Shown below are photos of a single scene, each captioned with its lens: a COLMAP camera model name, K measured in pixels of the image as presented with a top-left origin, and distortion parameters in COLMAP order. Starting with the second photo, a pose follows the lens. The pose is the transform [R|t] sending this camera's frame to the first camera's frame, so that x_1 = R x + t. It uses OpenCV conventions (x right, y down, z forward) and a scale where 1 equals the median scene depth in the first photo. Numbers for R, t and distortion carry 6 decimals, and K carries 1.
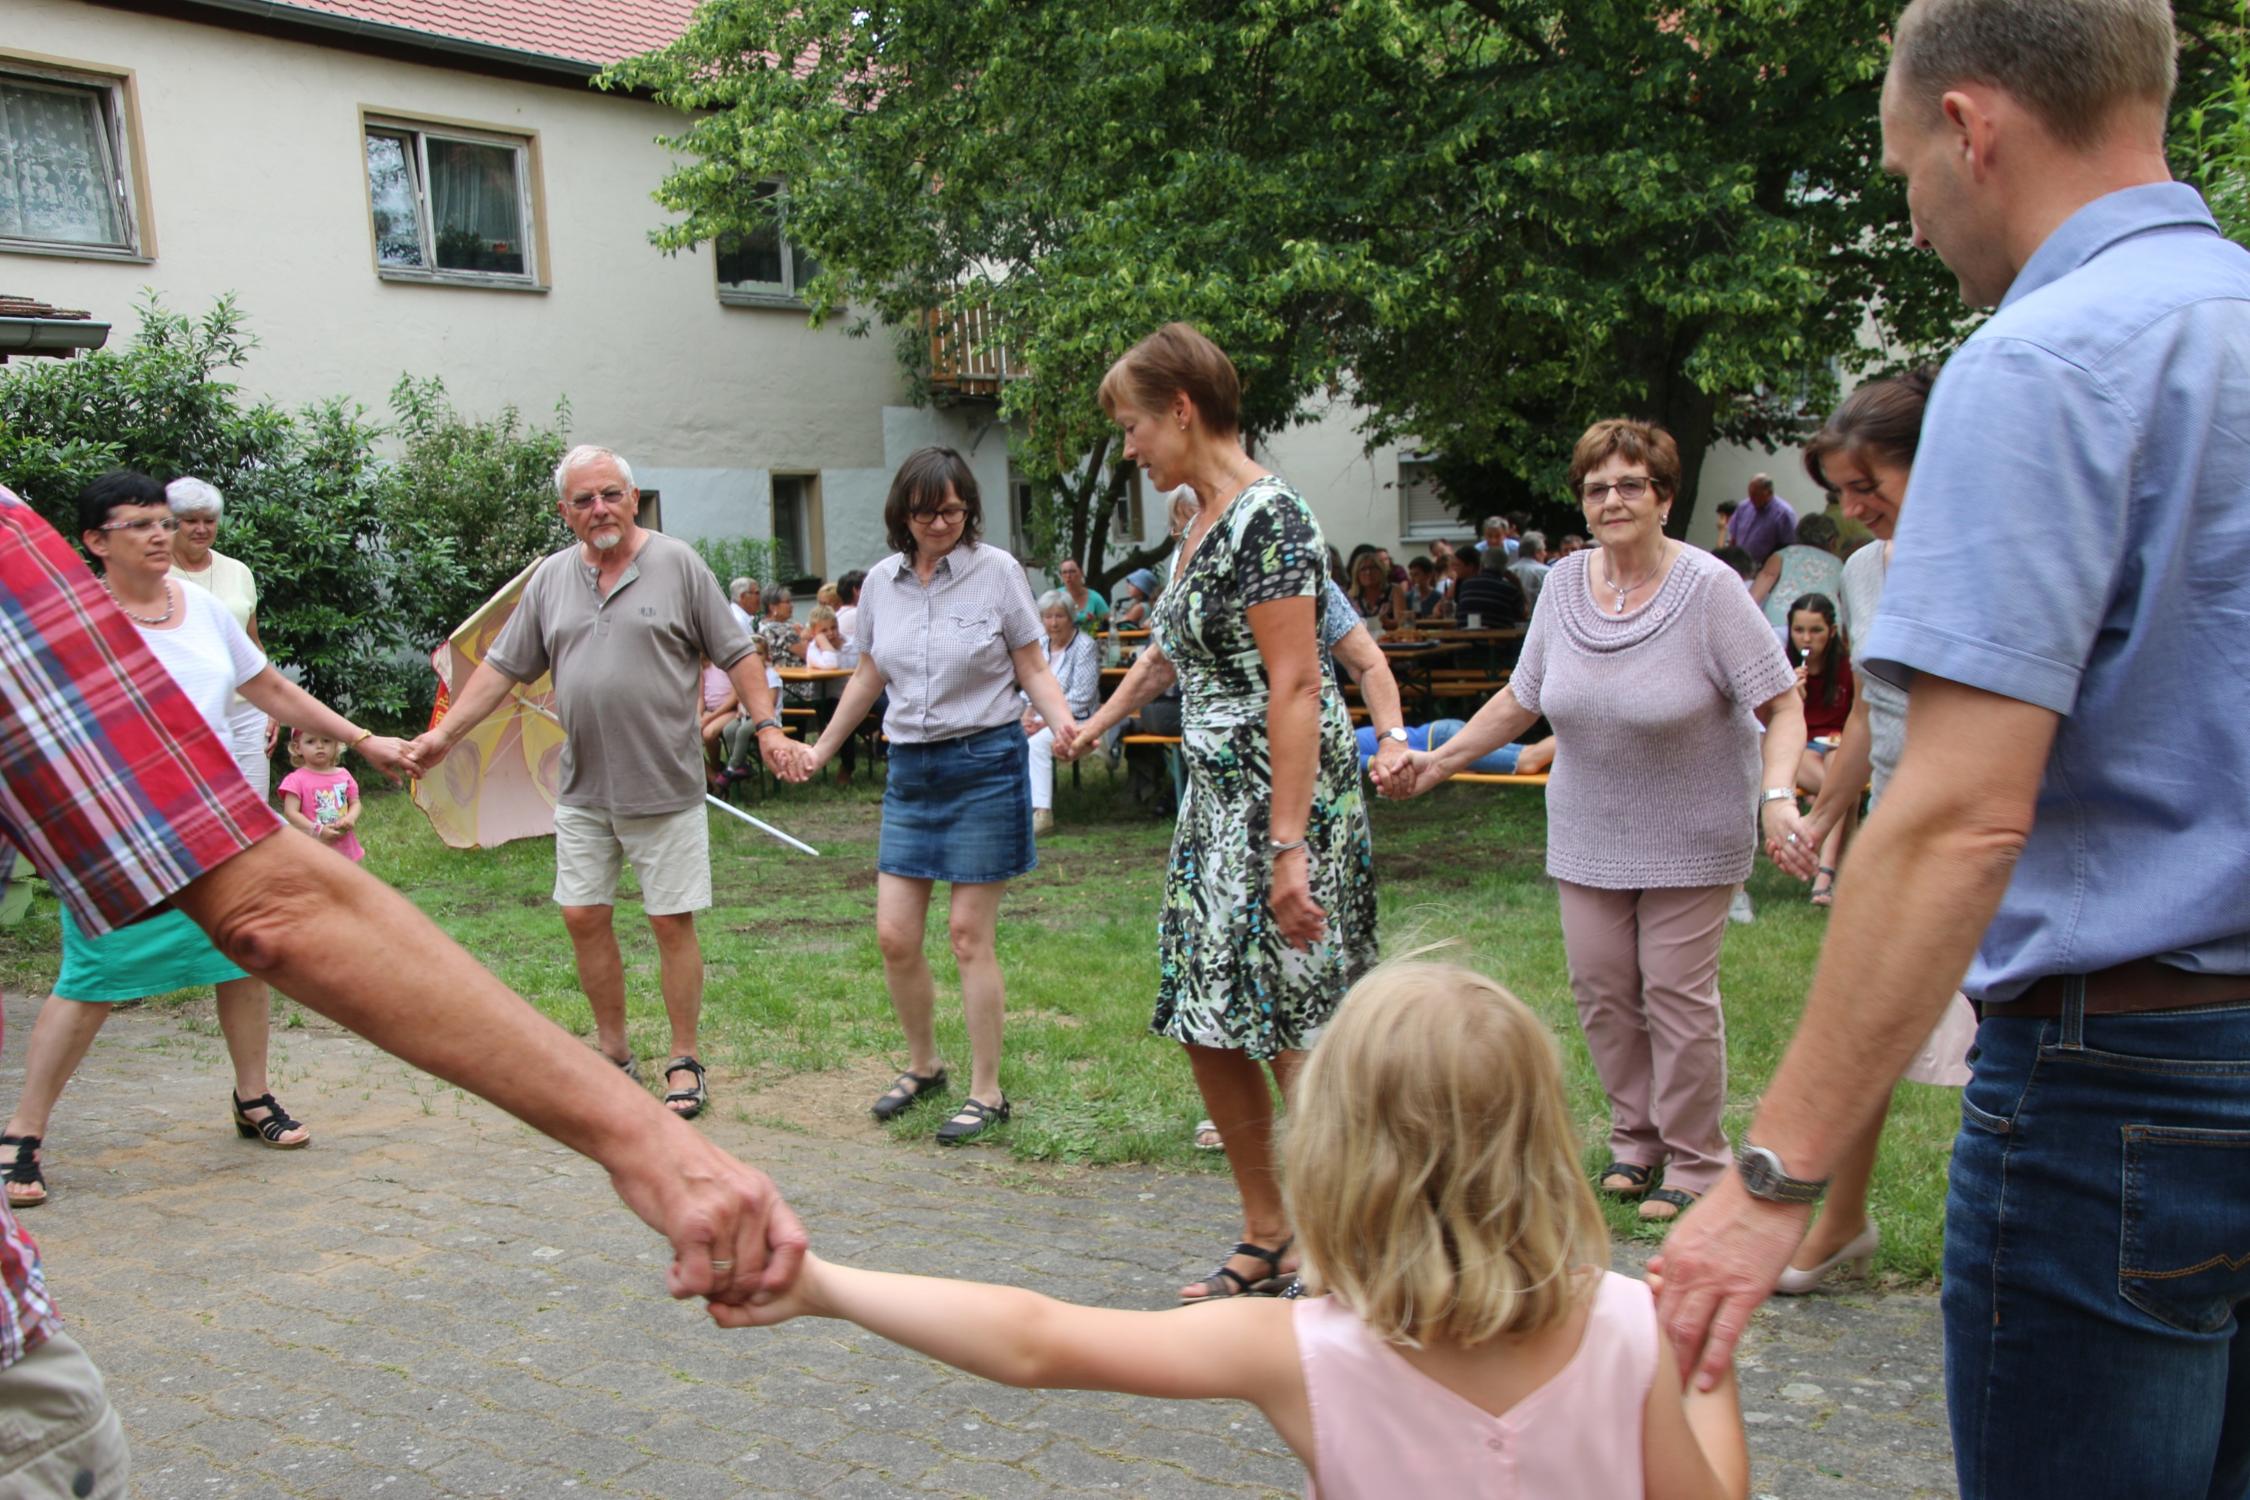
lens RADIAL K [[2355.0, 0, 1126.5], [0, 2355.0, 787.0], [0, 0, 1]] dist [-0.015004, 0.238872]
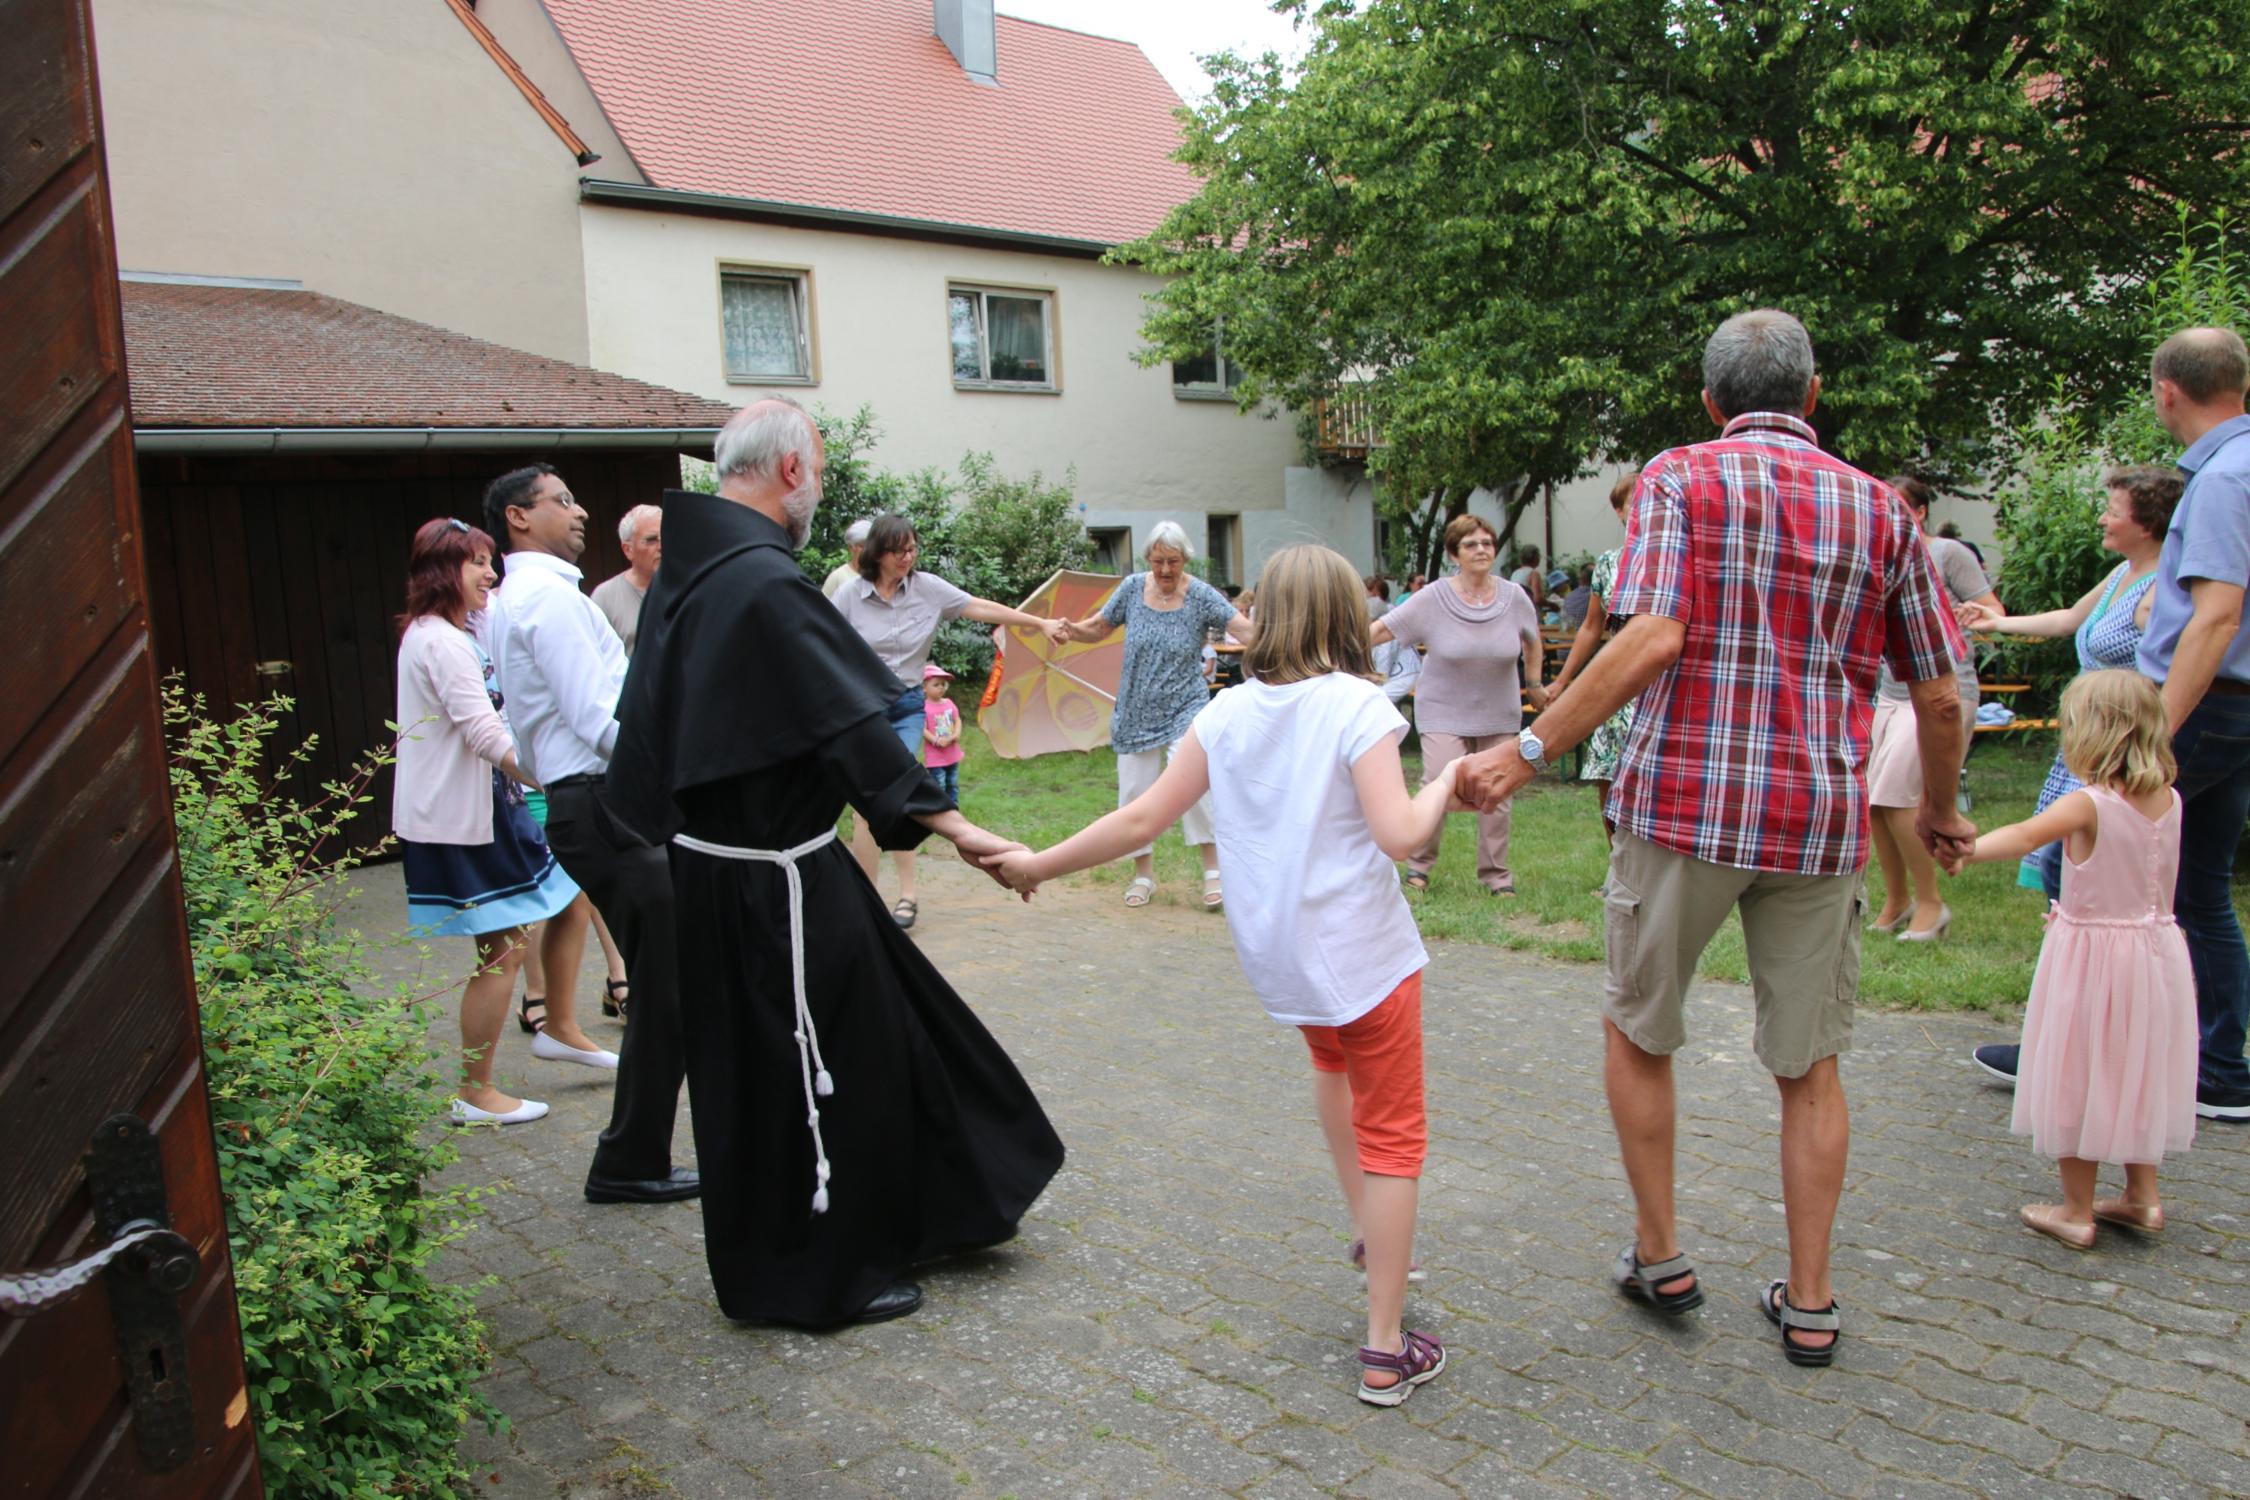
lens RADIAL K [[1803.8, 0, 1058.9], [0, 1803.8, 797.6], [0, 0, 1]] dist [-0.148153, 0.097959]
pose [[0.975183, 0.025552, -0.219922, 0.008884], [-0.020256, 0.999449, 0.026302, 0.017357], [0.220473, -0.021194, 0.975163, -0.125600]]
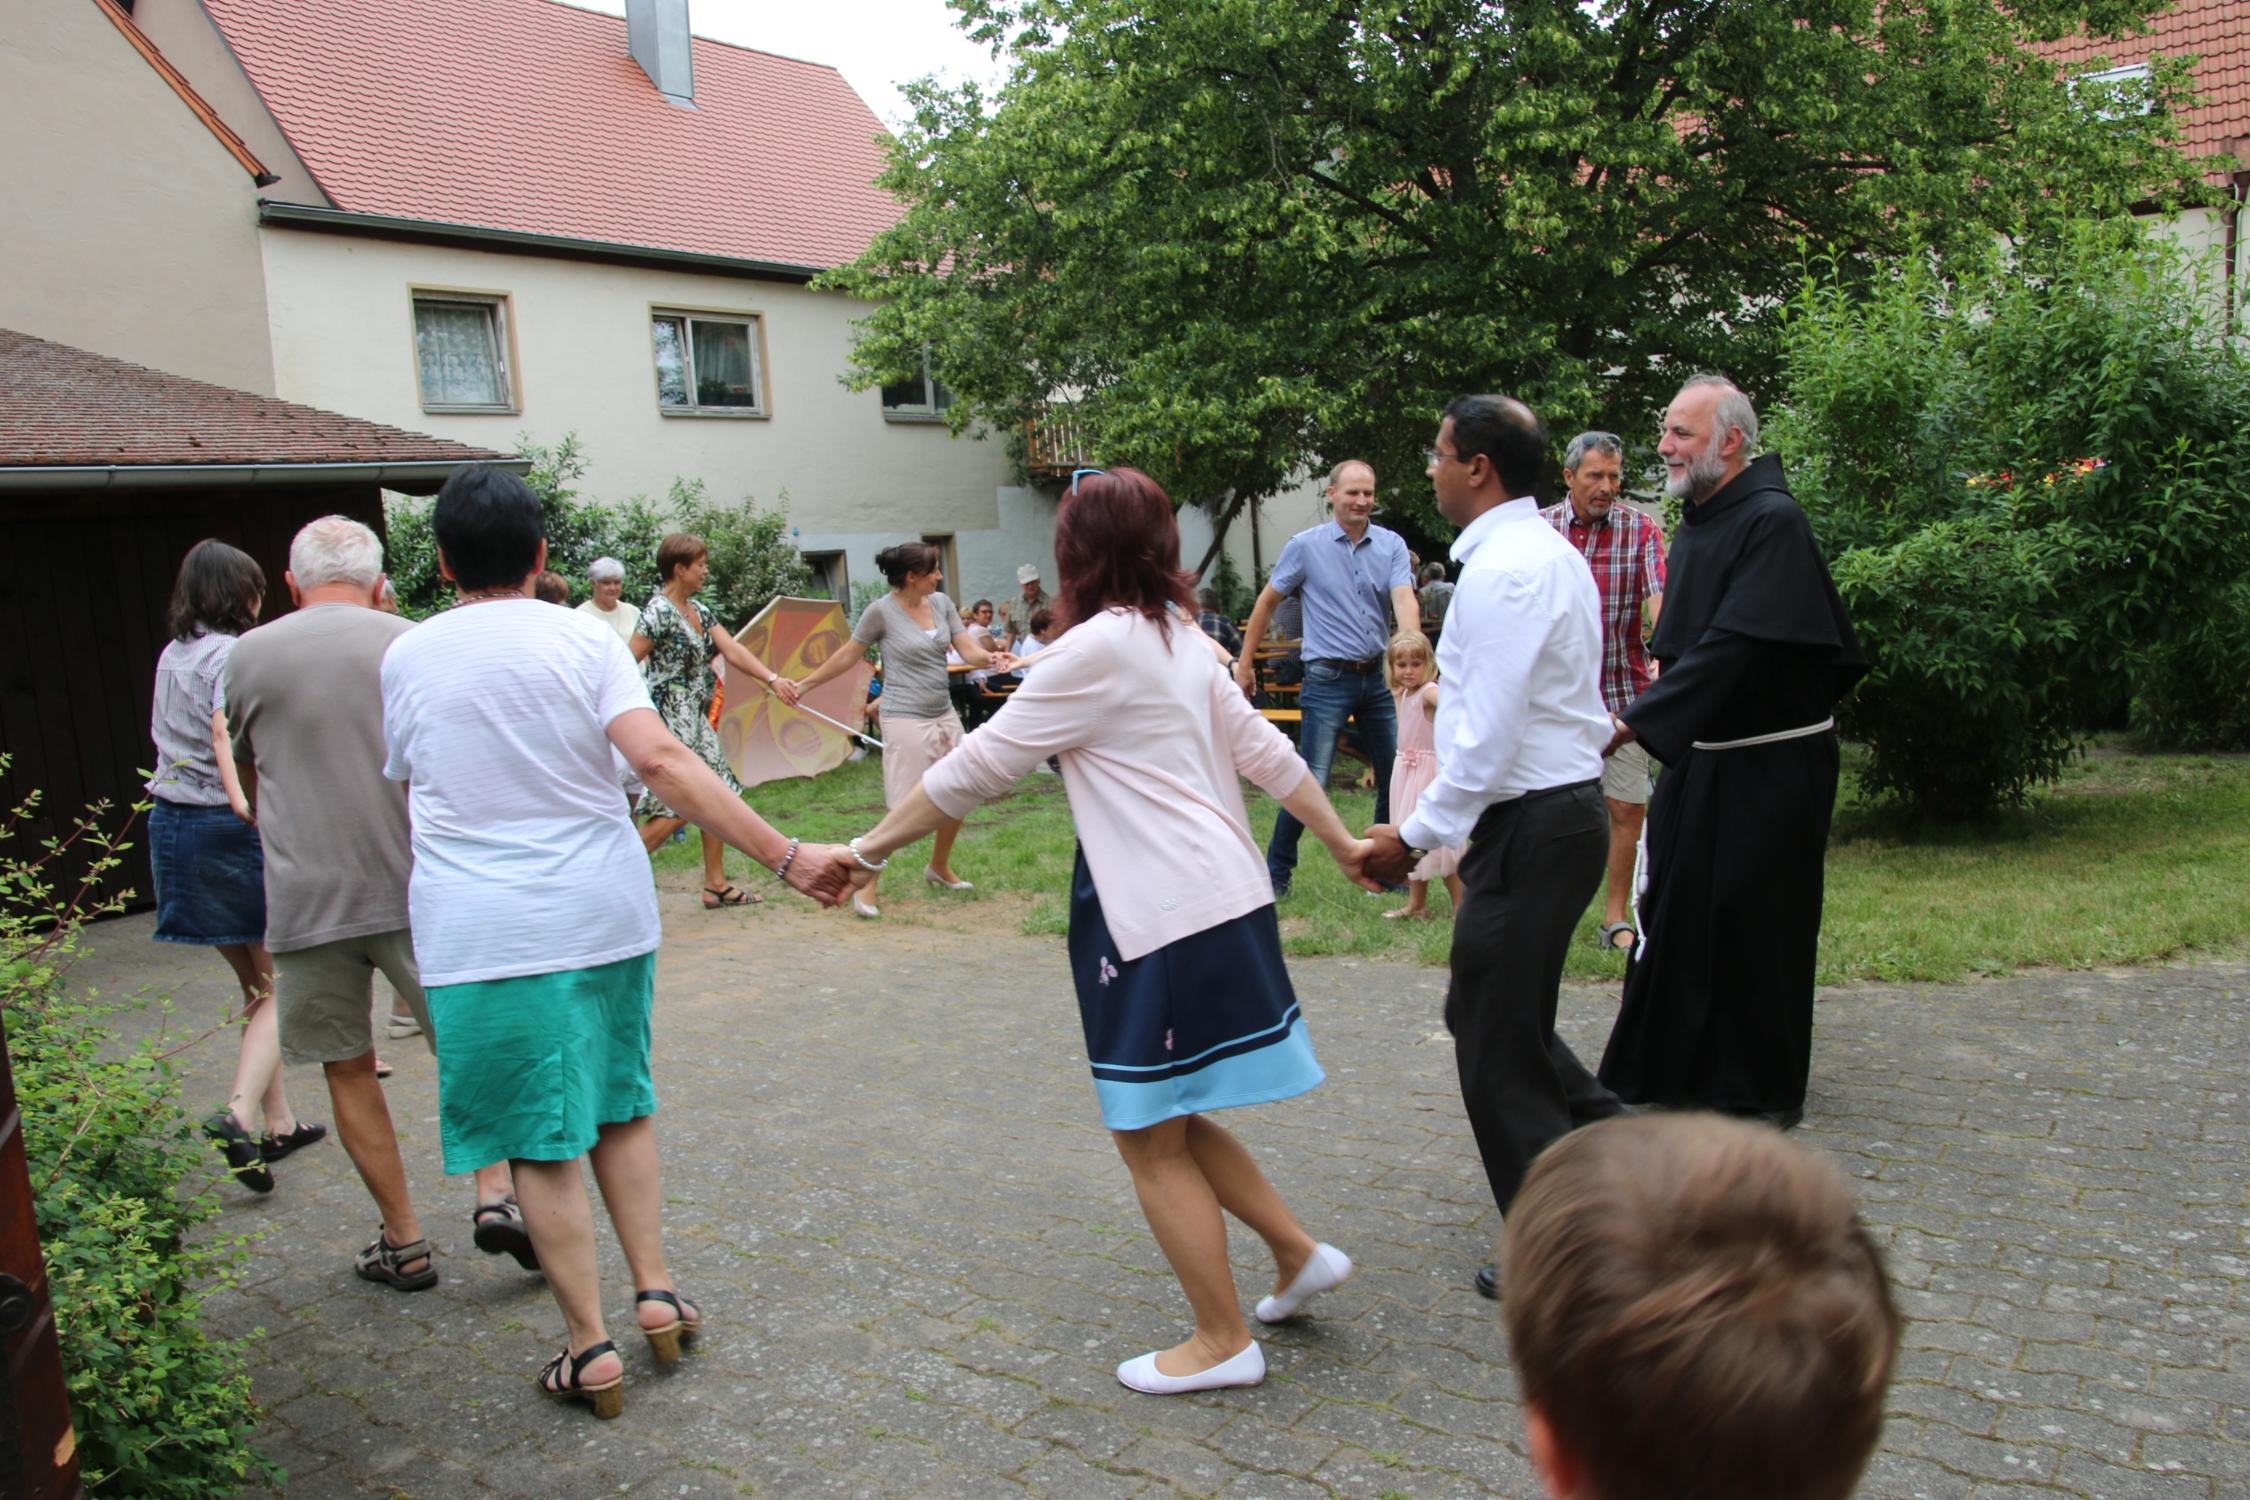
lens RADIAL K [[1823.8, 0, 1125.0], [0, 1823.8, 750.0], [0, 0, 1]] dist [-0.137527, 0.094631]
pose [[0.999204, -0.024117, -0.031774, 0.008661], [0.023799, 0.999663, -0.010356, 0.017420], [0.032013, 0.009592, 0.999441, -0.145211]]
